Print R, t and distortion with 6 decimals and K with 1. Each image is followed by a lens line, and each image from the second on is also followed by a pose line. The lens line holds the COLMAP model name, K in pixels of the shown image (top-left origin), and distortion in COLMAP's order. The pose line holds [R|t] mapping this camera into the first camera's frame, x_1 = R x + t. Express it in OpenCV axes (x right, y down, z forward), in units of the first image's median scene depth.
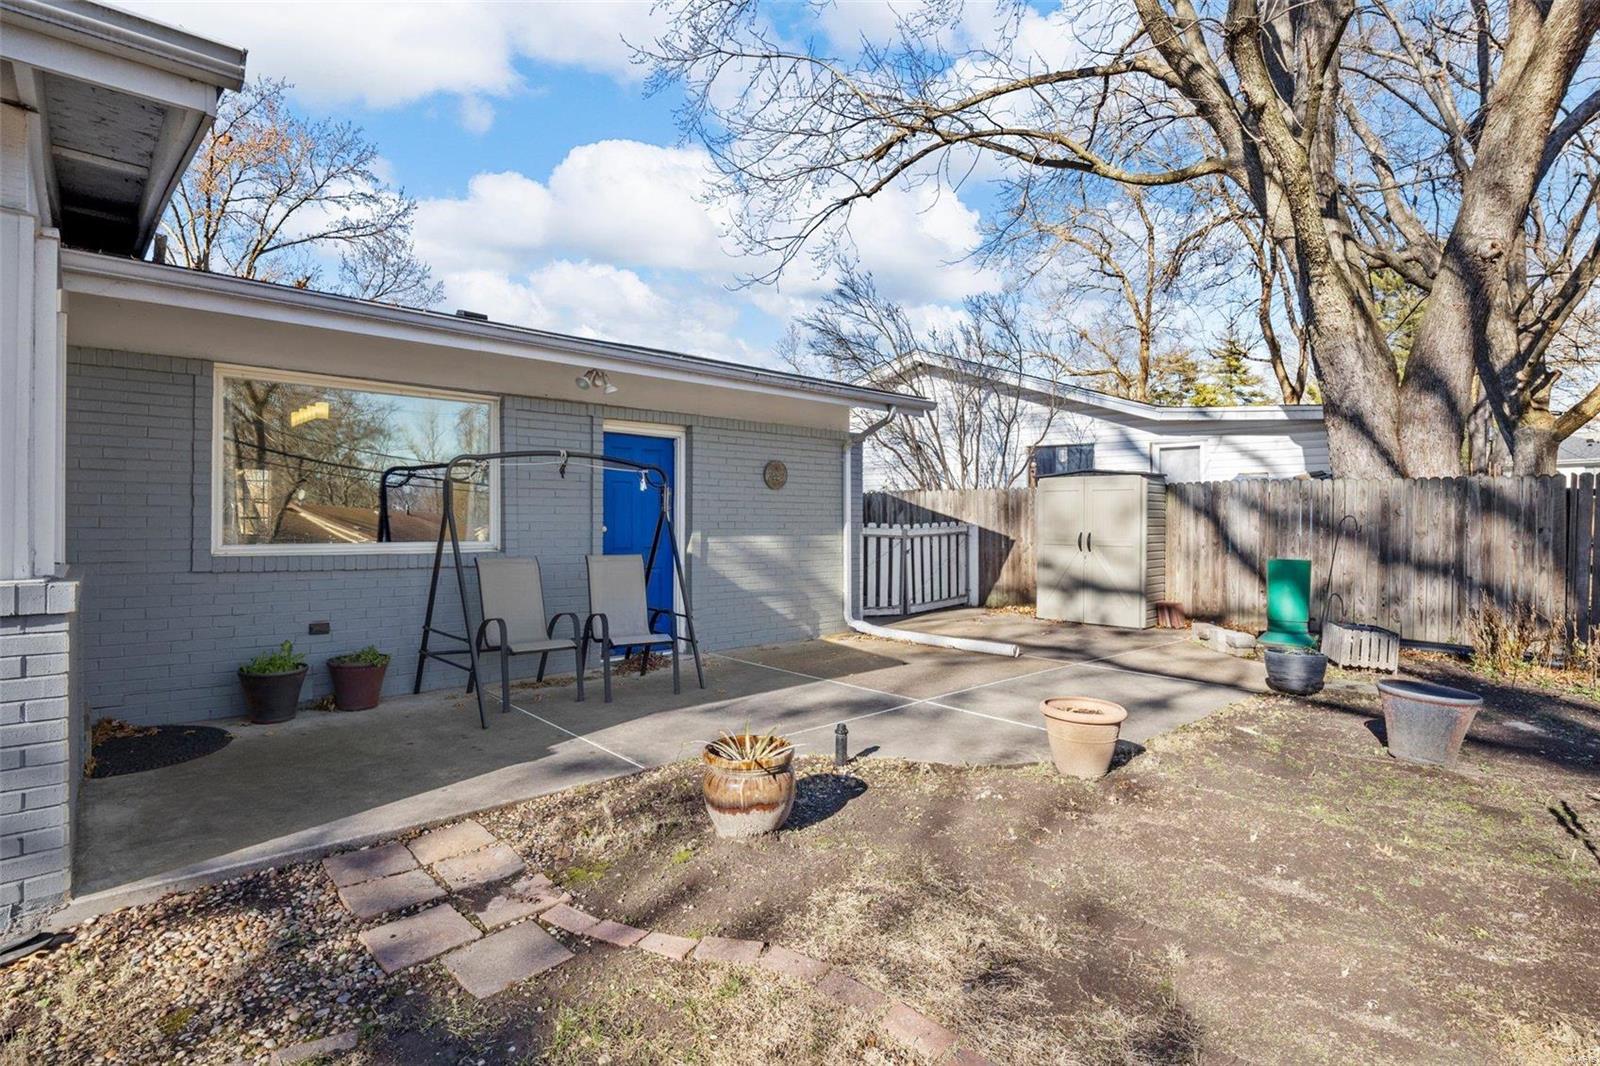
lens RADIAL K [[779.3, 0, 800.0], [0, 779.3, 533.0], [0, 0, 1]] dist [0.016379, 0.000011]
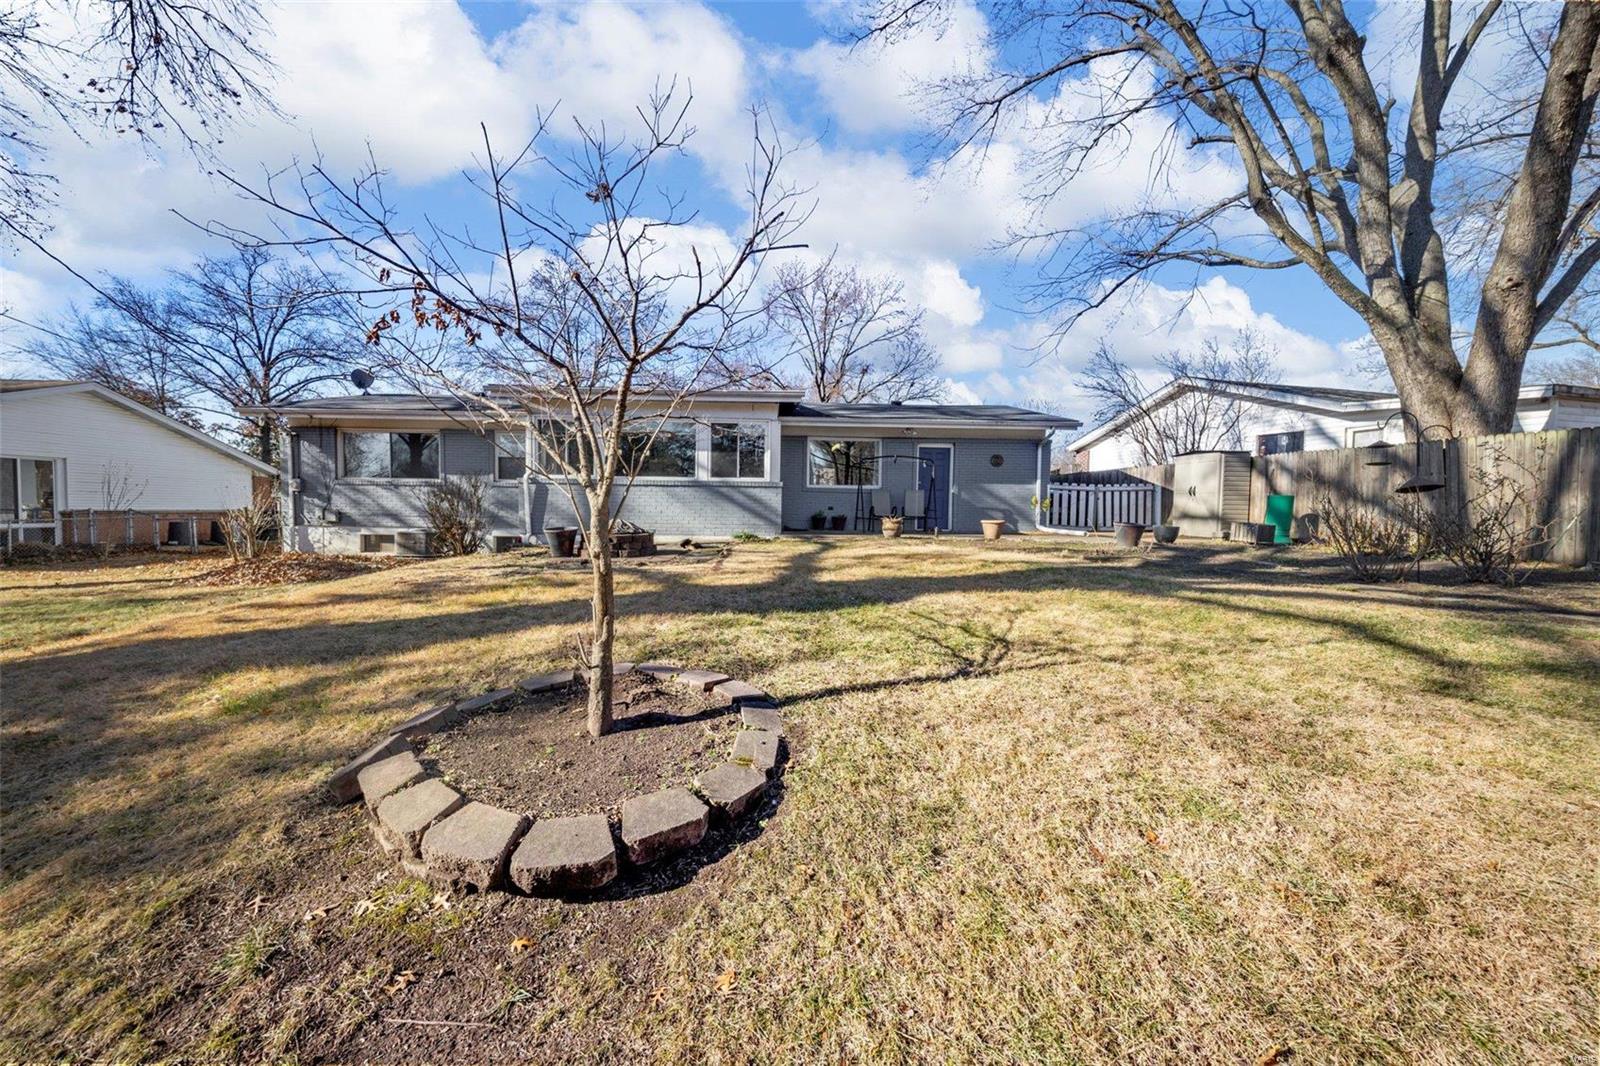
lens RADIAL K [[595.4, 0, 779.3], [0, 595.4, 530.1], [0, 0, 1]] dist [-0.000461, -0.000078]
pose [[0.744848, 0.037953, -0.666154, 0.571707], [-0.018332, 0.999168, 0.036427, 0.067340], [0.666983, -0.014921, 0.744924, -0.652779]]
